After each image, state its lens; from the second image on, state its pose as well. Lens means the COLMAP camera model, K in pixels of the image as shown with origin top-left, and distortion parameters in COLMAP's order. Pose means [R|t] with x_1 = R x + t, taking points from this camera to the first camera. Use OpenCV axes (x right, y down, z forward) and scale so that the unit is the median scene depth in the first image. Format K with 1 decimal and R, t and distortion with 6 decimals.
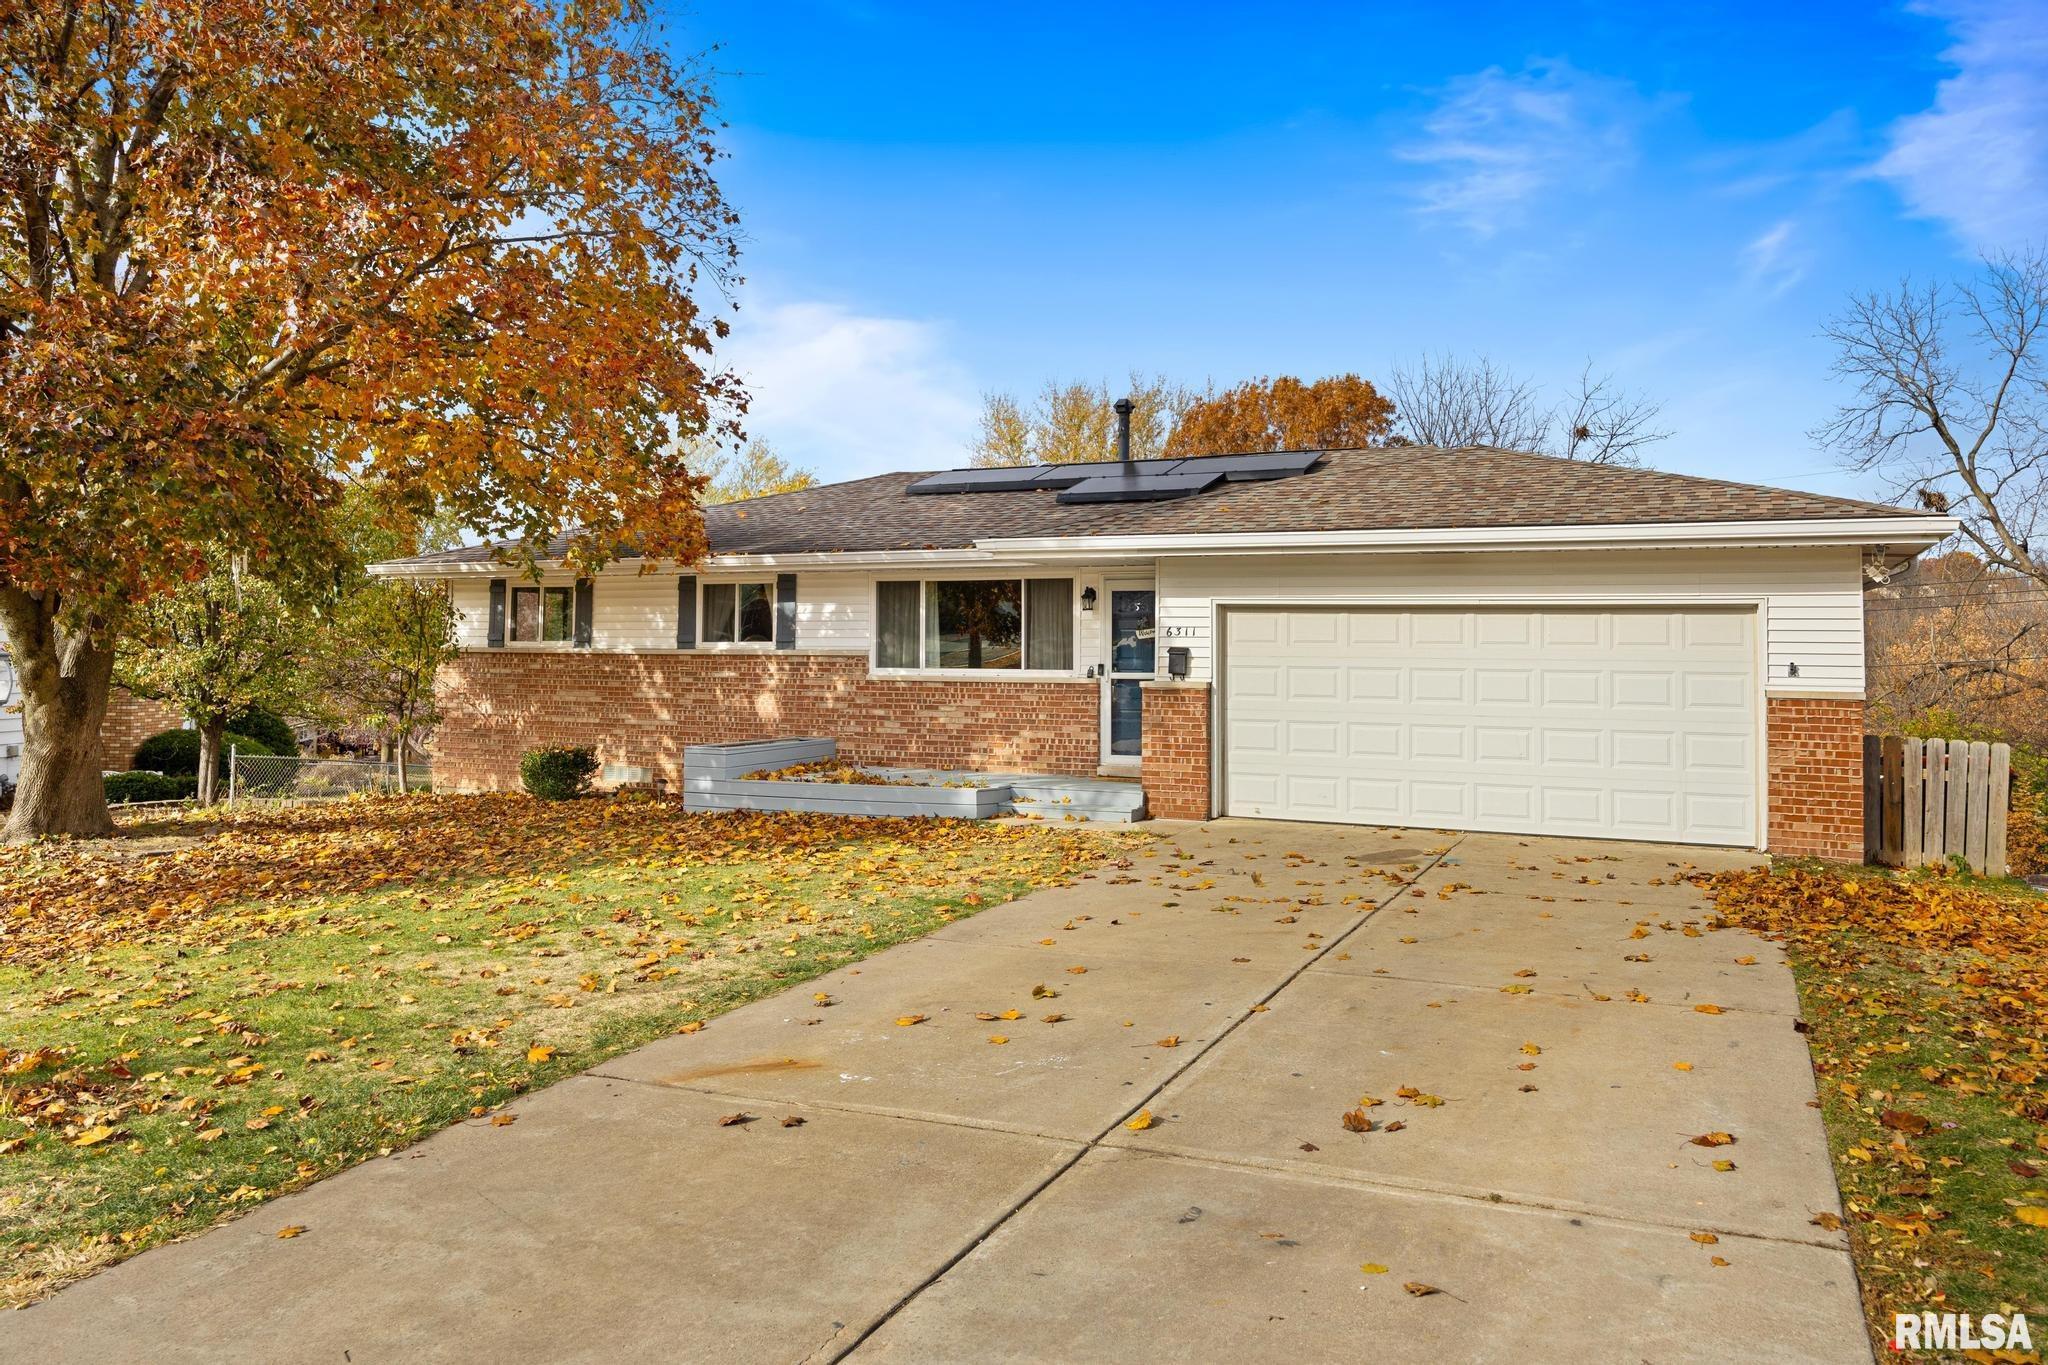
lens RADIAL K [[1538.7, 0, 1025.6], [0, 1538.7, 673.2], [0, 0, 1]] dist [0.002189, 0.000058]
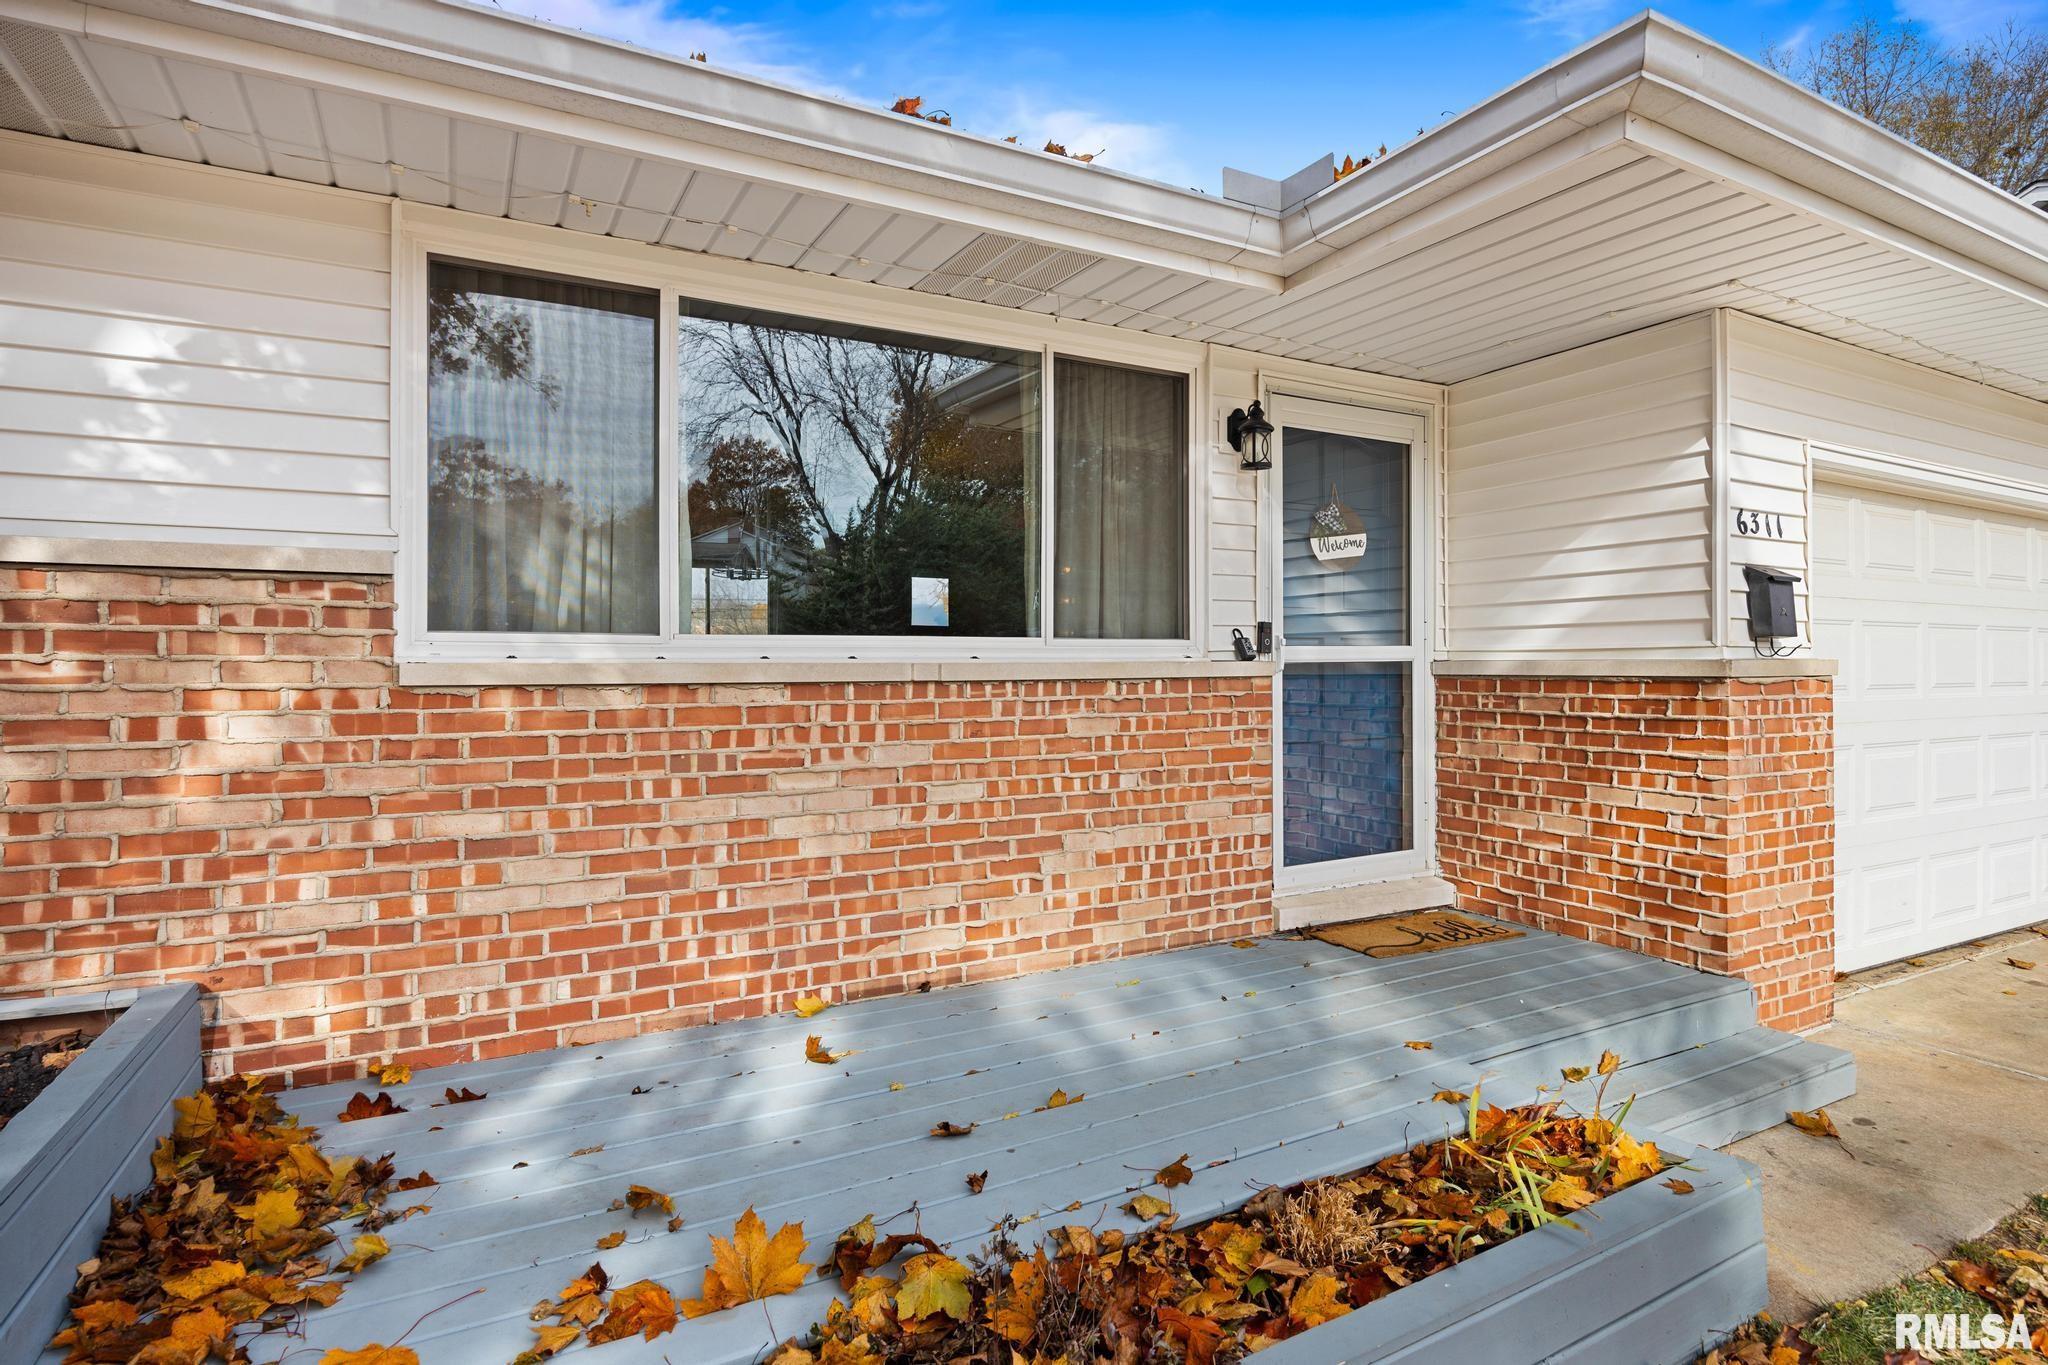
lens RADIAL K [[1068.3, 0, 1026.8], [0, 1068.3, 682.8], [0, 0, 1]] dist [0.000127, -0.003375]
pose [[0.567448, -0.019300, 0.823183, -0.184565], [0.019500, 0.999760, 0.009998, 0.004440], [-0.823178, 0.010379, 0.567688, 0.870142]]
